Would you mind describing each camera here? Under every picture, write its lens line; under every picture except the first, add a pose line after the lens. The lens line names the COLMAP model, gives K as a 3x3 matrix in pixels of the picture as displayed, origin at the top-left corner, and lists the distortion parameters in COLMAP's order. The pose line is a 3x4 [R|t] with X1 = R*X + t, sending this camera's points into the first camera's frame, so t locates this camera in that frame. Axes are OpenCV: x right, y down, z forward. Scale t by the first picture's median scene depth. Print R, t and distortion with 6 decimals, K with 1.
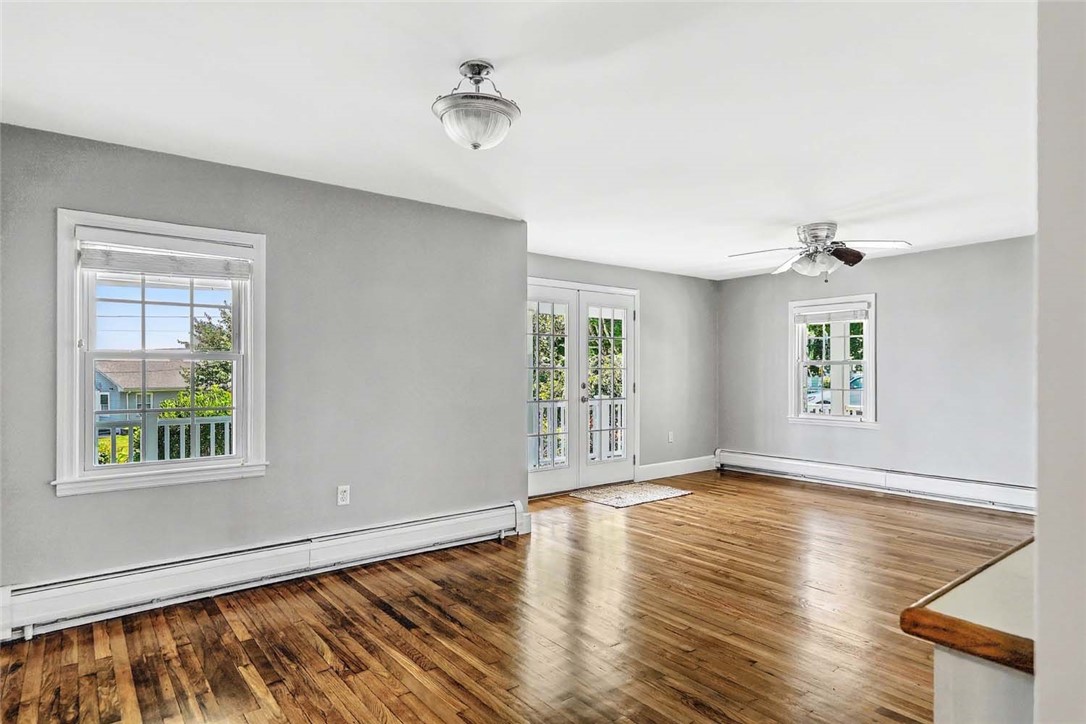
lens RADIAL K [[623.0, 0, 546.2], [0, 623.0, 364.8], [0, 0, 1]] dist [-0.002446, -0.002773]
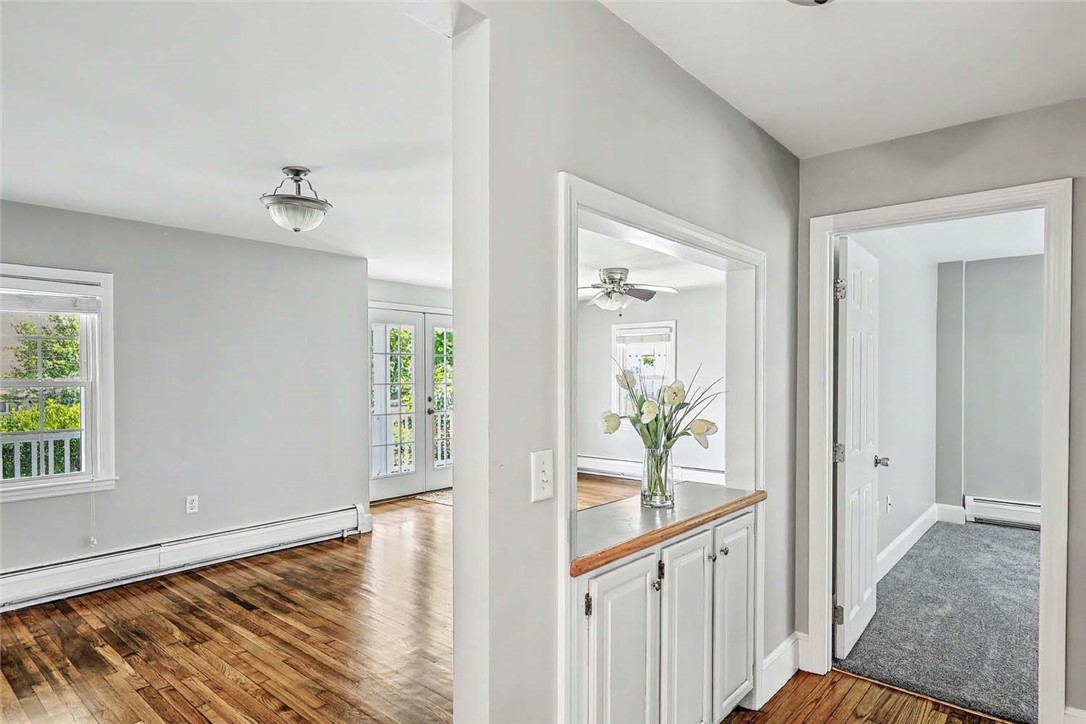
lens RADIAL K [[623.0, 0, 549.5], [0, 623.0, 379.4], [0, 0, 1]] dist [-0.002446, -0.002773]
pose [[0.980310, -0.003158, 0.197439, 0.095527], [-0.000093, 0.999865, 0.016451, -0.038632], [-0.197464, -0.016145, 0.980177, -0.249979]]
